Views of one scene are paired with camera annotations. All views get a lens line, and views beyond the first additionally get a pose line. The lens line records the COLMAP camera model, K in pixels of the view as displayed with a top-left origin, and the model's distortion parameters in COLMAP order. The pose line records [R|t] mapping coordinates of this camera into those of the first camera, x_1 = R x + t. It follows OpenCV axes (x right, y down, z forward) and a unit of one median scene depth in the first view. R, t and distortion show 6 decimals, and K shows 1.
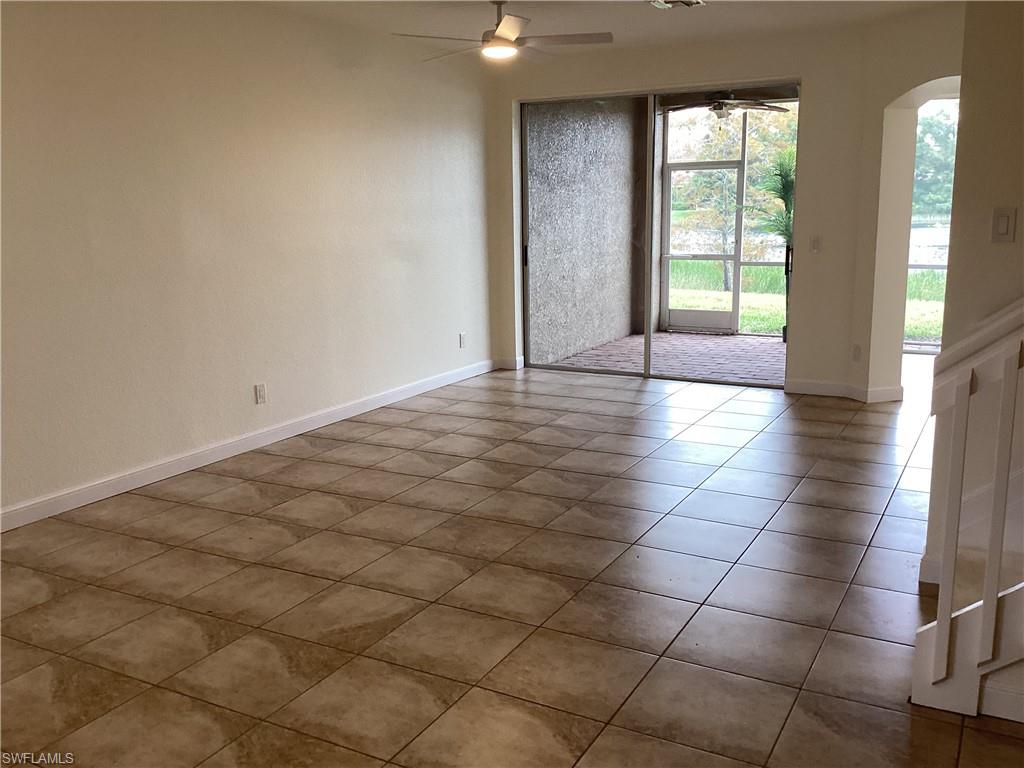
lens RADIAL K [[927.9, 0, 513.6], [0, 927.9, 391.5], [0, 0, 1]] dist [0.039930, 0.000000]
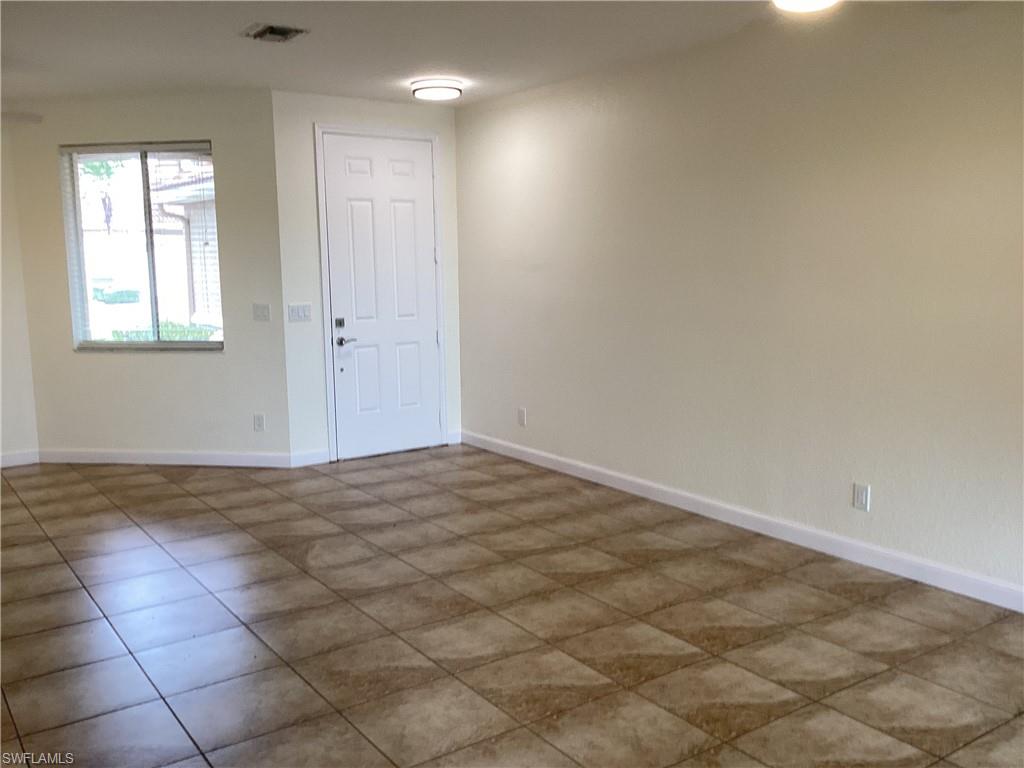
lens RADIAL K [[927.9, 0, 513.6], [0, 927.9, 382.1], [0, 0, 1]] dist [0.039930, 0.000000]
pose [[-0.439933, 0.145464, -0.886171, 0.648237], [-0.168243, 0.955971, 0.240445, -0.276849], [0.882130, 0.254872, -0.396090, 1.243578]]
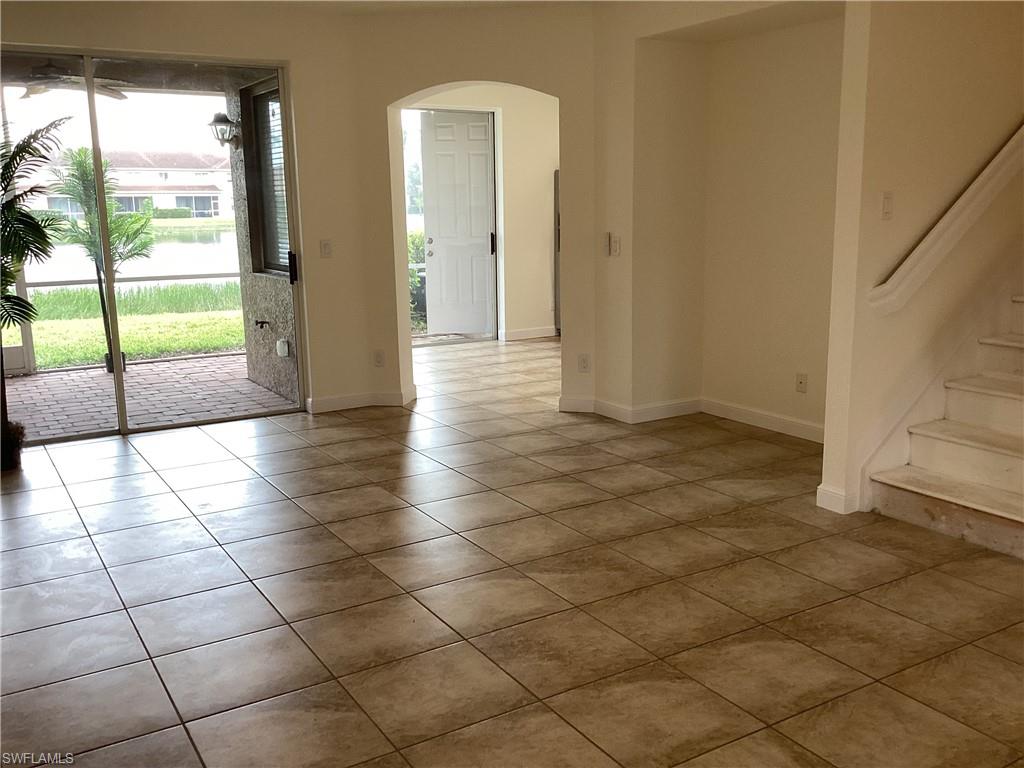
lens RADIAL K [[927.9, 0, 506.1], [0, 927.9, 376.0], [0, 0, 1]] dist [0.039930, 0.000000]
pose [[0.501098, -0.153762, 0.851621, -0.561160], [0.184750, 0.980409, 0.068307, -0.092580], [-0.845440, 0.123108, 0.519688, 0.561168]]
